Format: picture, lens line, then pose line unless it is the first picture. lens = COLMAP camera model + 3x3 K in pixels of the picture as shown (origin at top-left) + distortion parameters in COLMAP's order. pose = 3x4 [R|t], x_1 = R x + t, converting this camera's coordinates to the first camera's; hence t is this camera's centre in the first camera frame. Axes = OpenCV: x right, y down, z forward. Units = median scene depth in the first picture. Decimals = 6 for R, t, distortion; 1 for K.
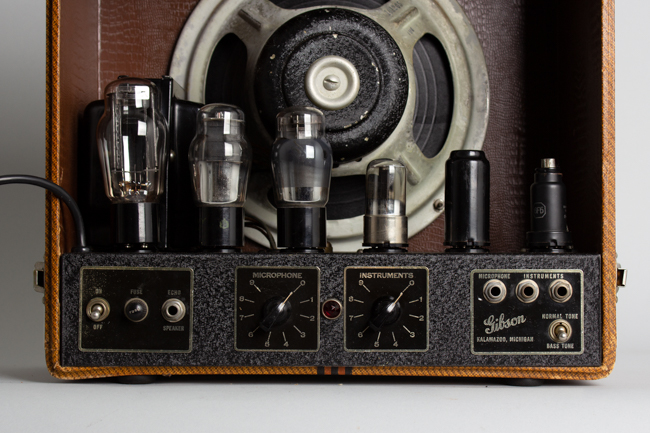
lens RADIAL K [[1377.3, 0, 323.8], [0, 1377.3, 217.3], [0, 0, 1]] dist [-0.014581, 0.000000]
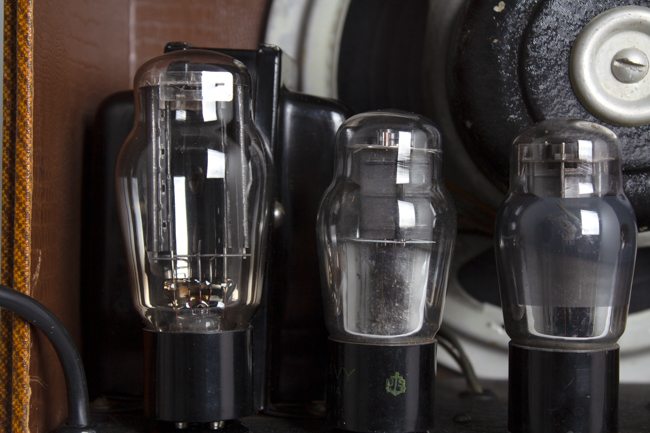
lens RADIAL K [[1464.7, 0, 326.1], [0, 1464.7, 214.4], [0, 0, 1]] dist [0.075156, 0.000000]
pose [[0.998678, 0.019620, -0.047502, -0.073182], [-0.017182, 0.998541, 0.051198, -0.074292], [0.048437, -0.050315, 0.997558, 0.524396]]
